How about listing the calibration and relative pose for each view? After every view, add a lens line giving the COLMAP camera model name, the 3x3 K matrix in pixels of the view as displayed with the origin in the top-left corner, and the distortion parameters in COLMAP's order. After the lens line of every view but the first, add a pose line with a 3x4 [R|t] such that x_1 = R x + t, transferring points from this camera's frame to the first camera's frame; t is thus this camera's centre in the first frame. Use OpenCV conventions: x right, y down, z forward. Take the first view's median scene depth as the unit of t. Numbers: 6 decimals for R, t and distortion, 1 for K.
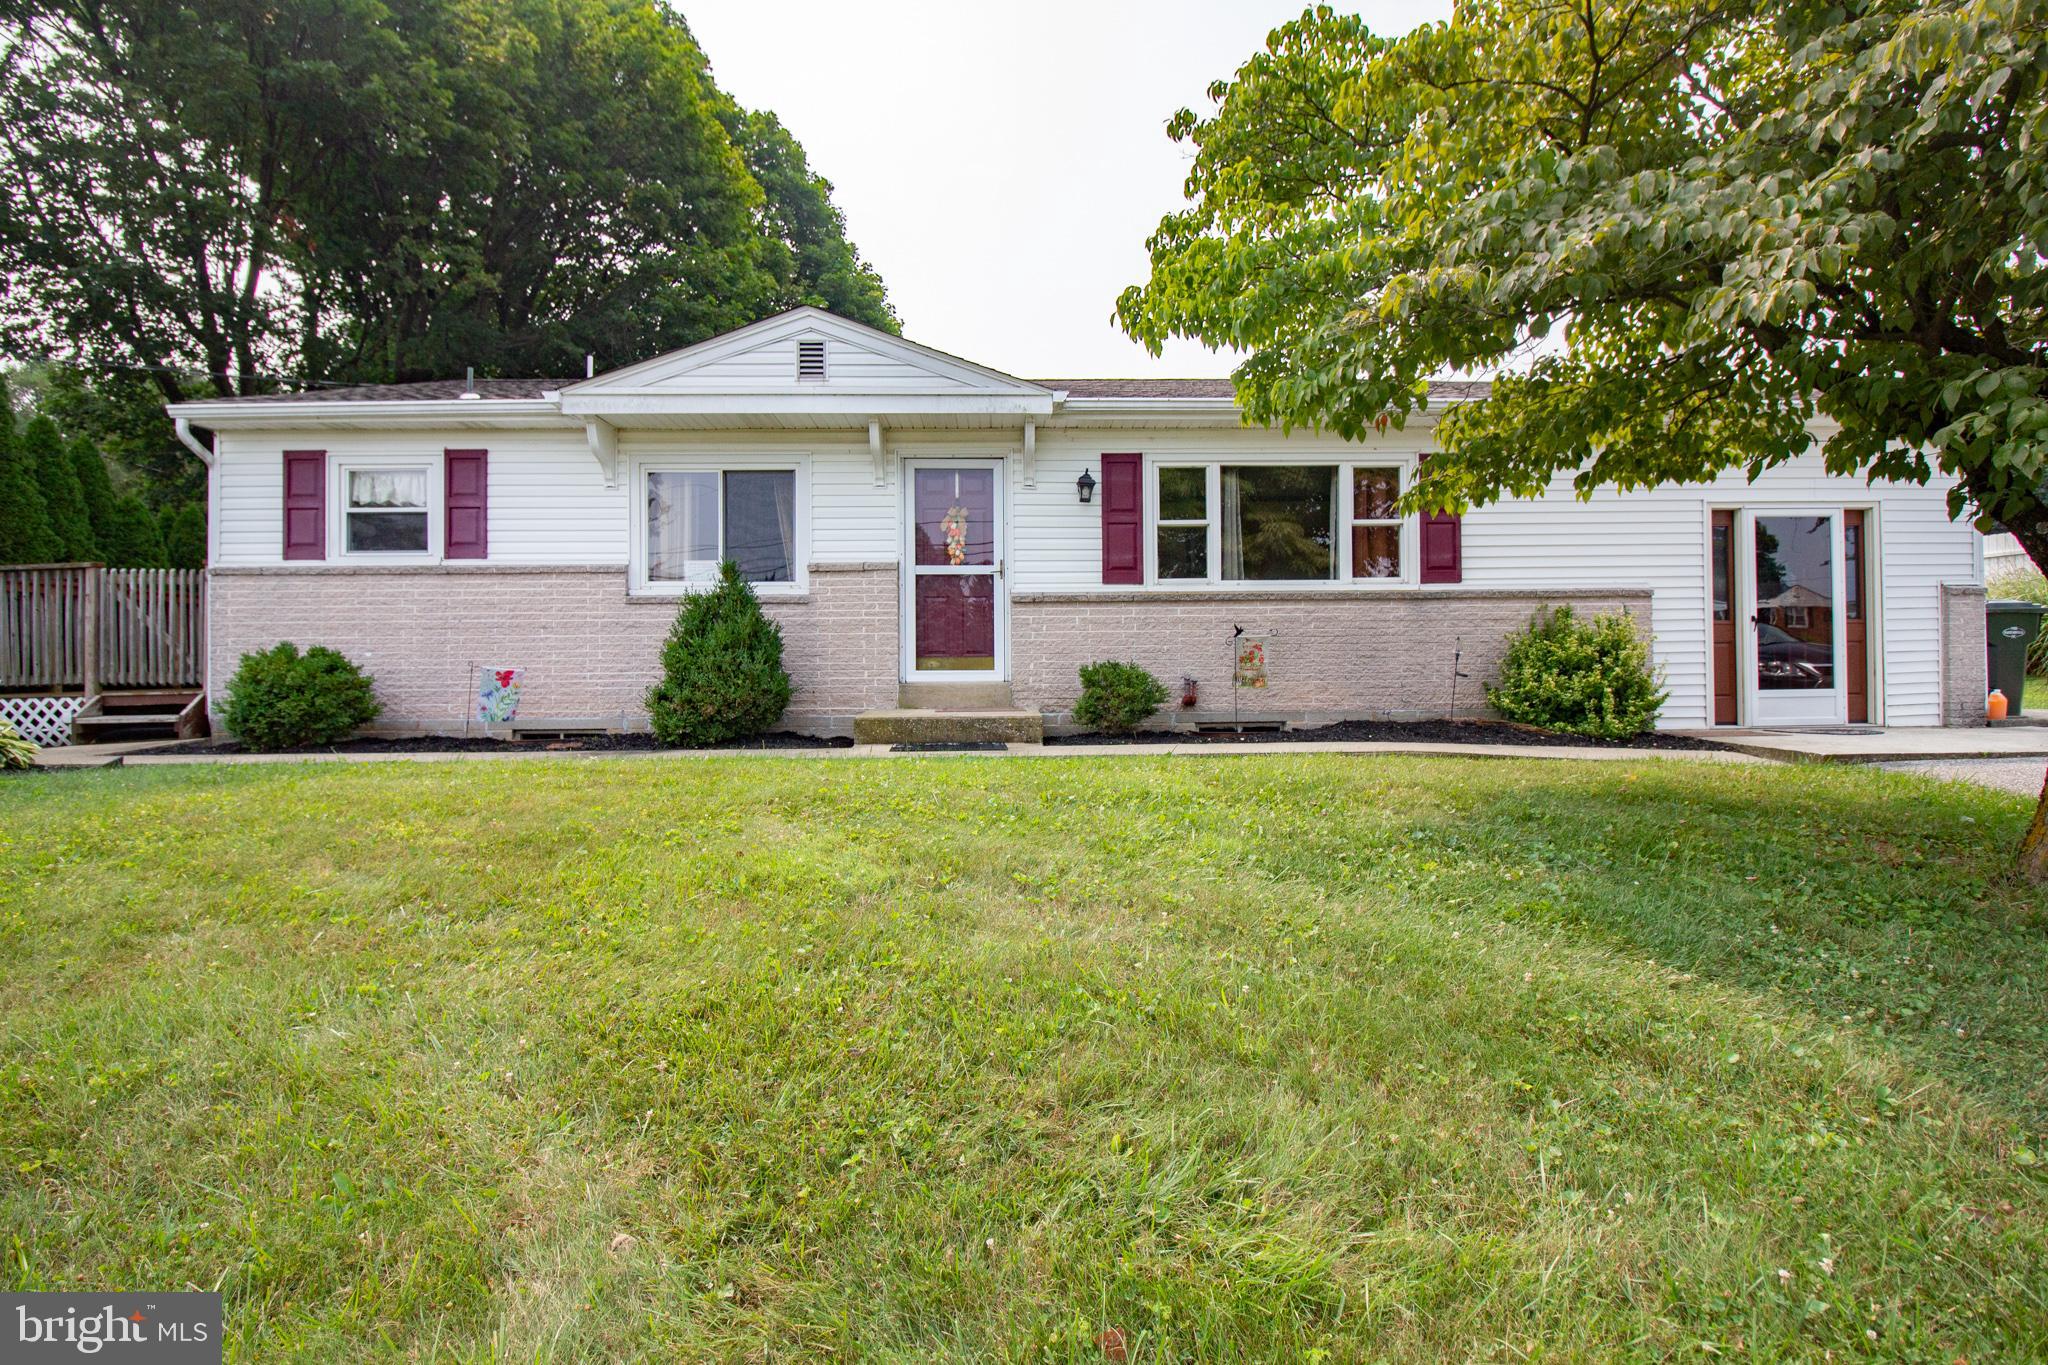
lens RADIAL K [[958.9, 0, 1006.1], [0, 958.9, 656.4], [0, 0, 1]] dist [-0.017481, -0.008099]
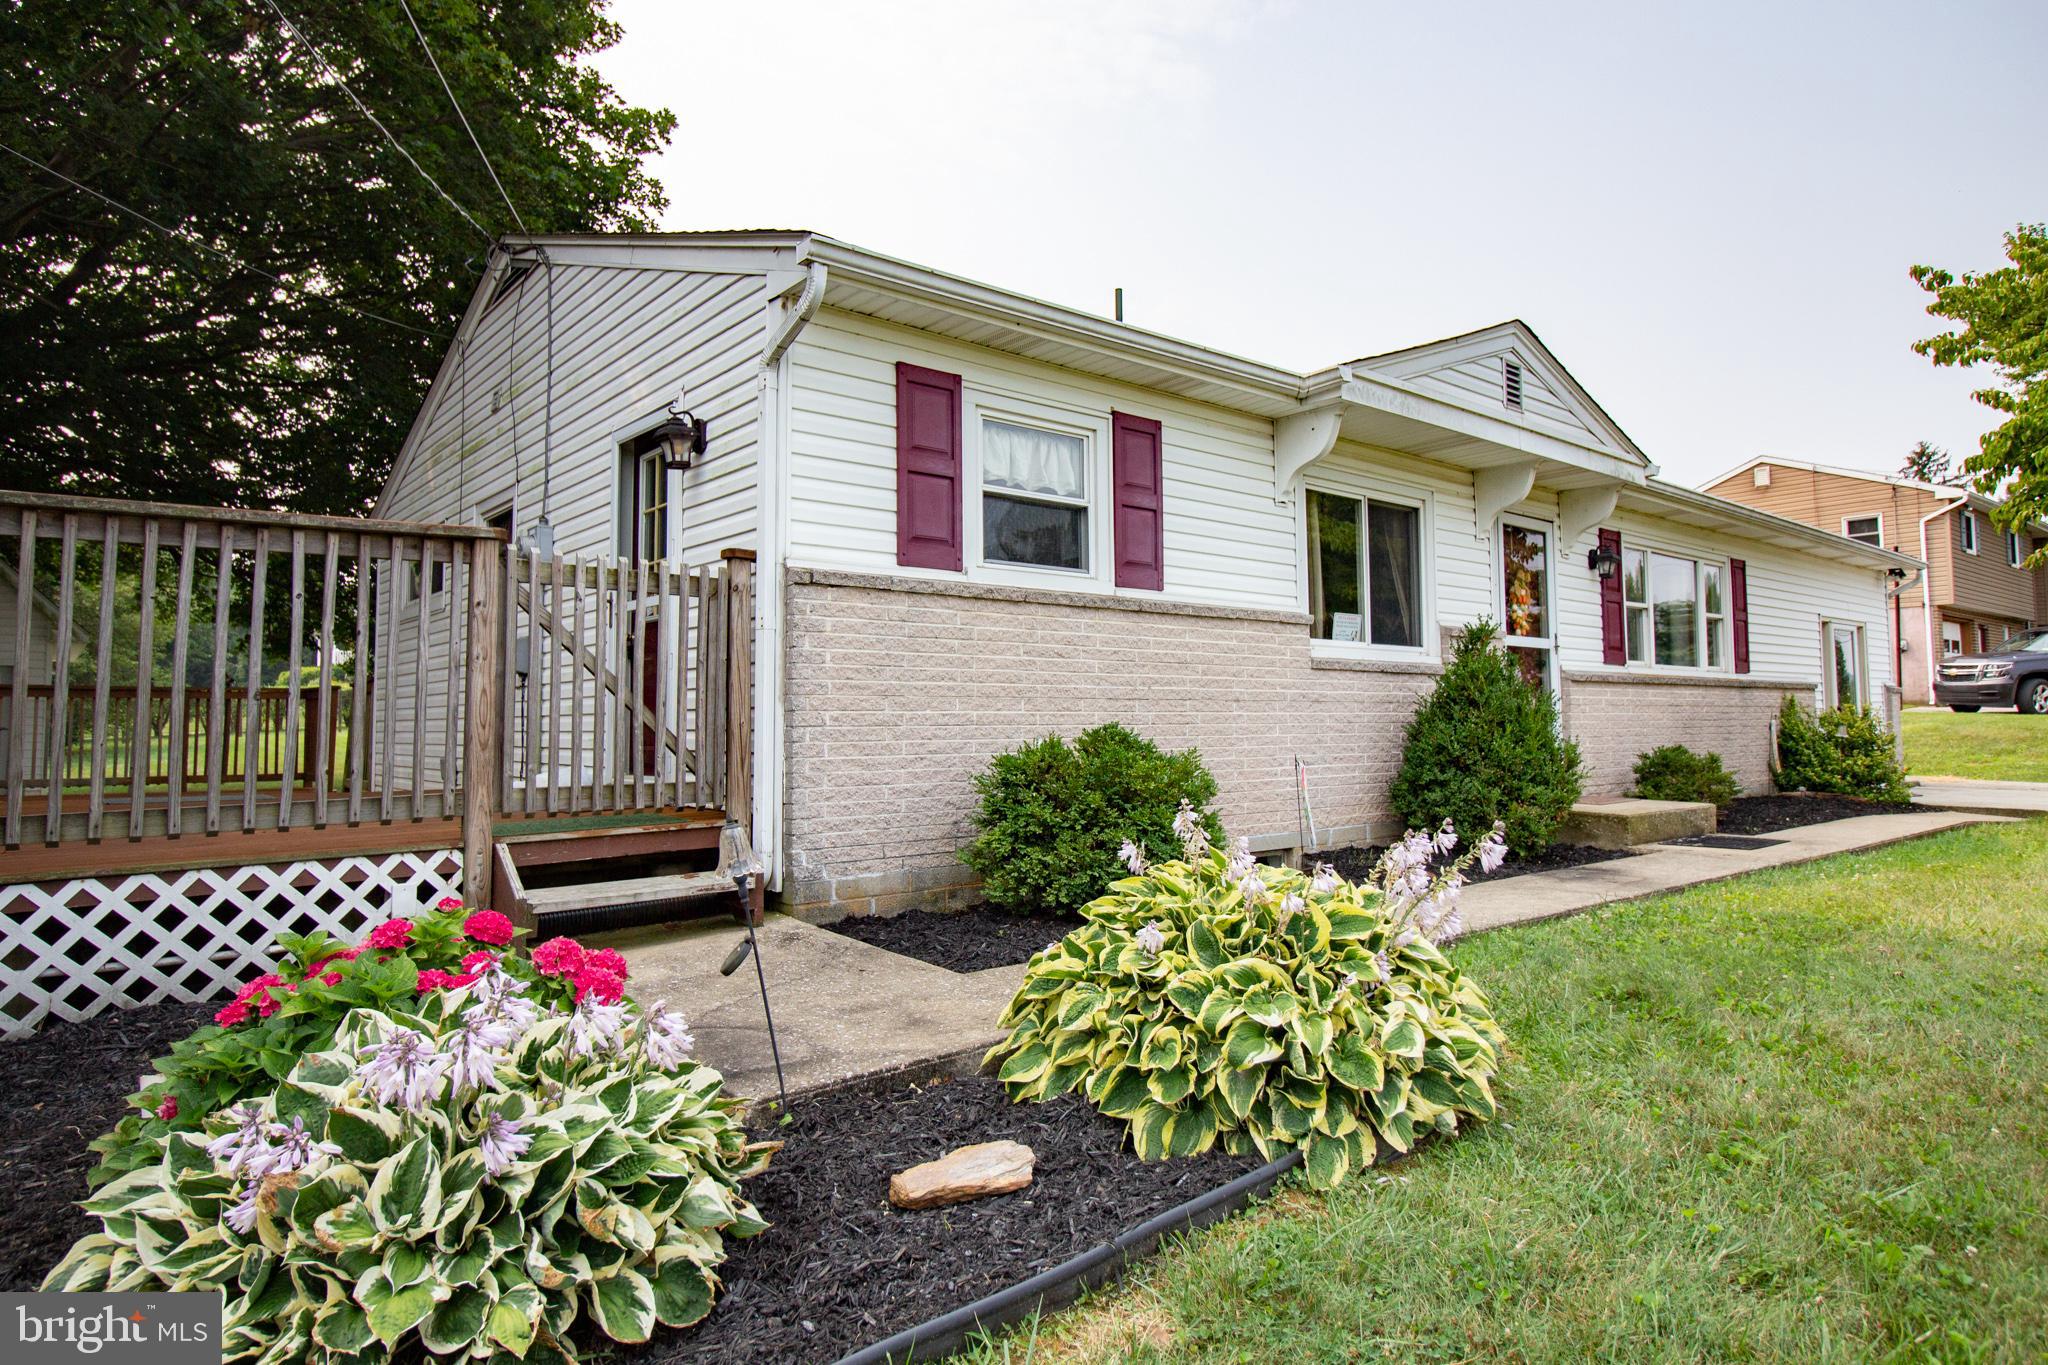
lens RADIAL K [[1182.7, 0, 1037.3], [0, 1182.7, 727.5], [0, 0, 1]] dist [-0.006785, 0.000031]
pose [[0.786936, 0.000624, 0.617035, -1.101902], [0.007854, 0.999908, -0.011027, -0.002554], [-0.616985, 0.013523, 0.786859, 0.425620]]
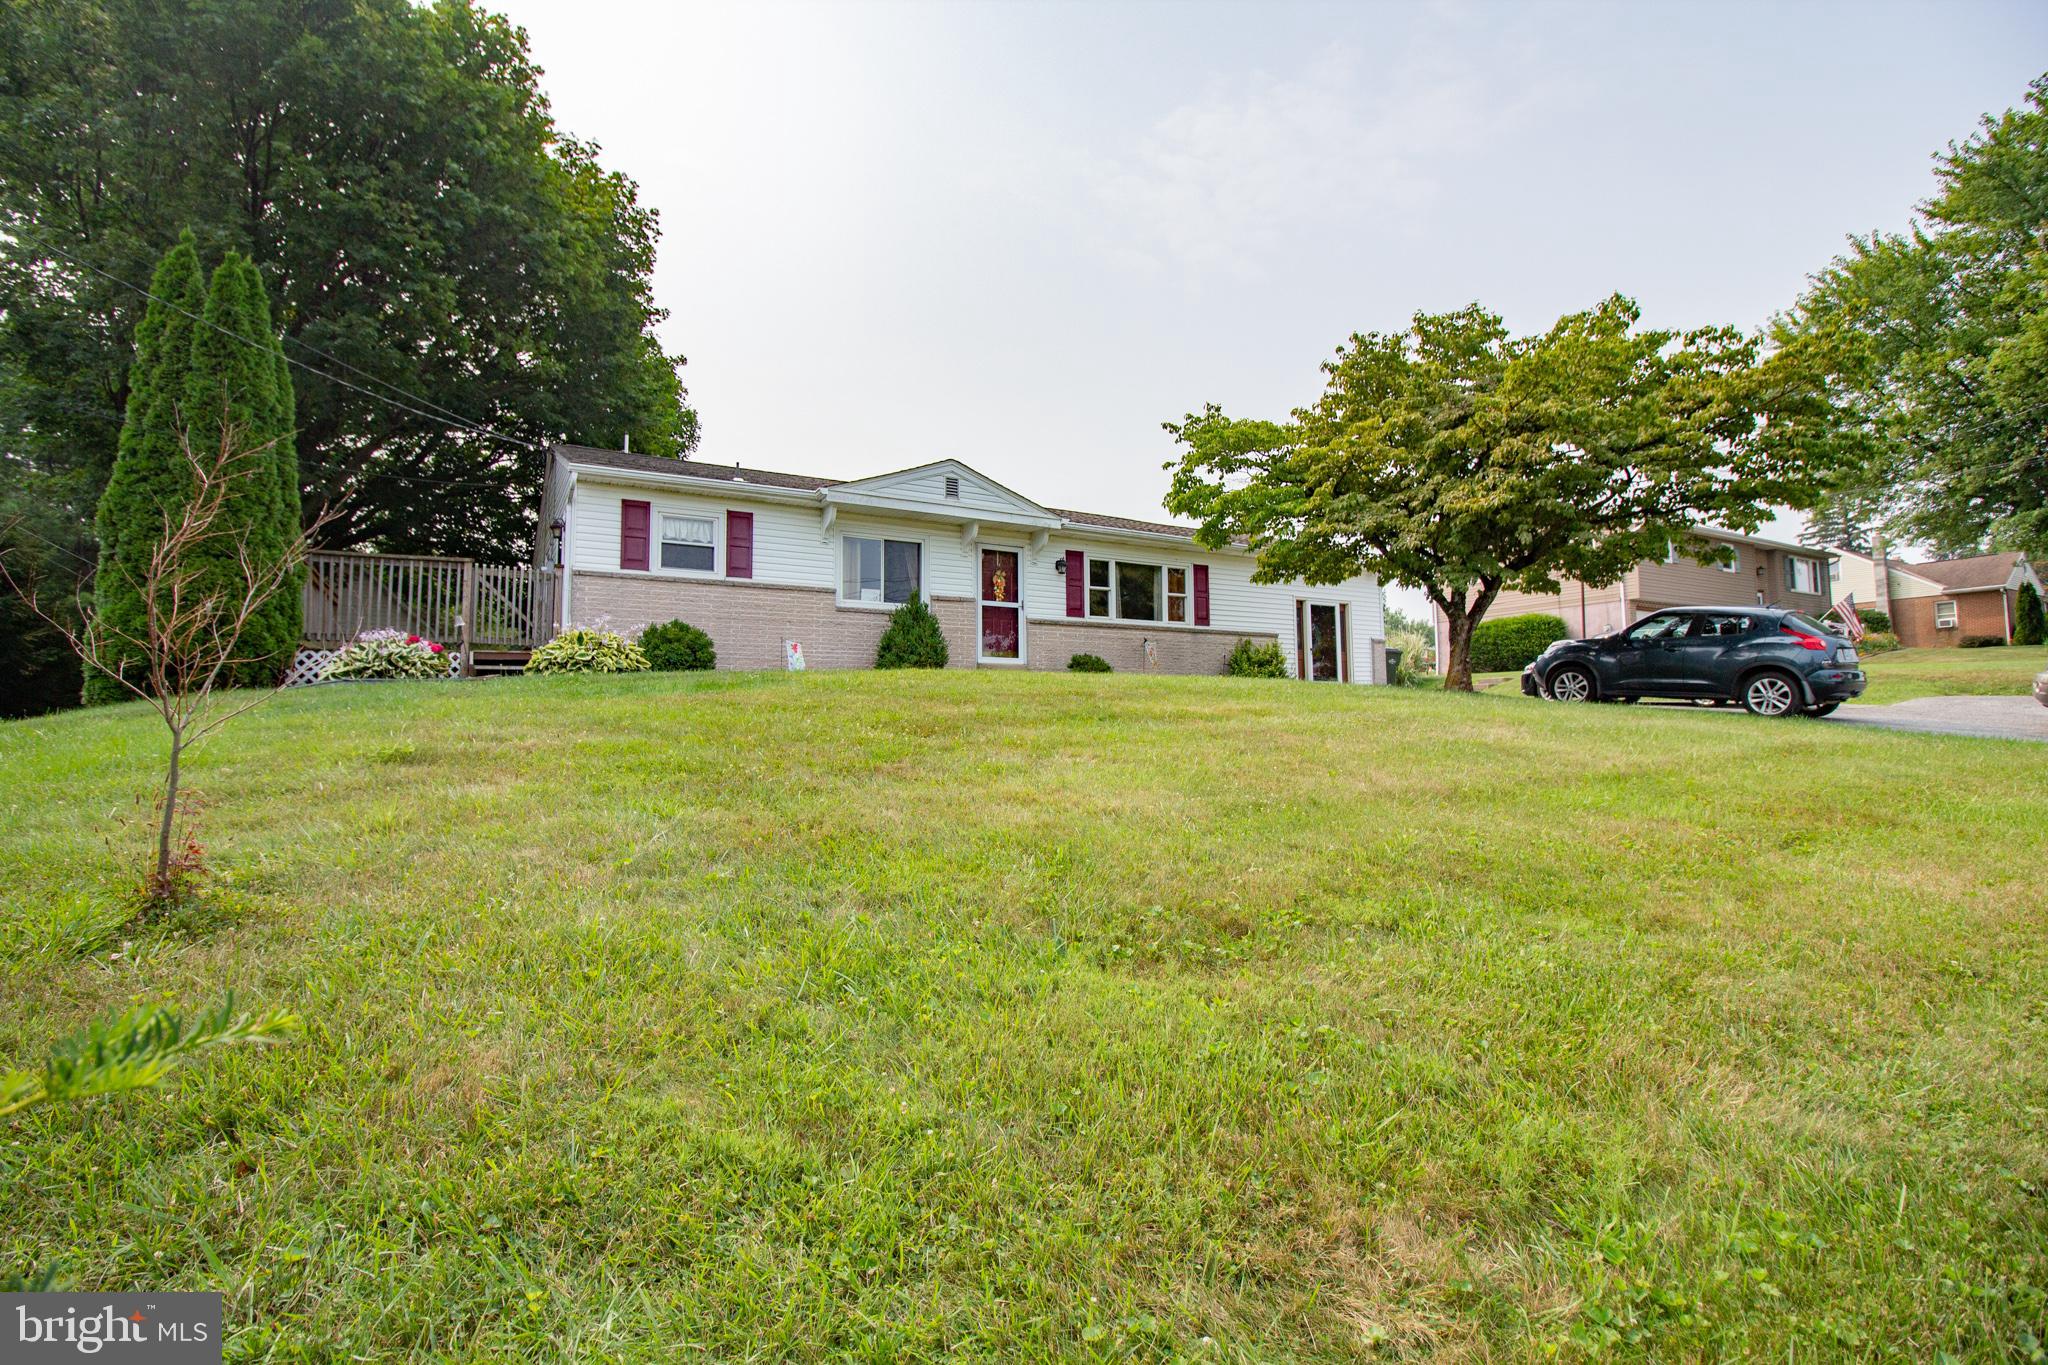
lens RADIAL K [[958.9, 0, 1025.6], [0, 958.9, 678.6], [0, 0, 1]] dist [-0.017481, -0.008099]
pose [[0.872425, 0.026632, 0.488022, -0.933234], [0.003559, 0.998142, -0.060832, 0.171050], [-0.488736, 0.054808, 0.870709, -0.656084]]
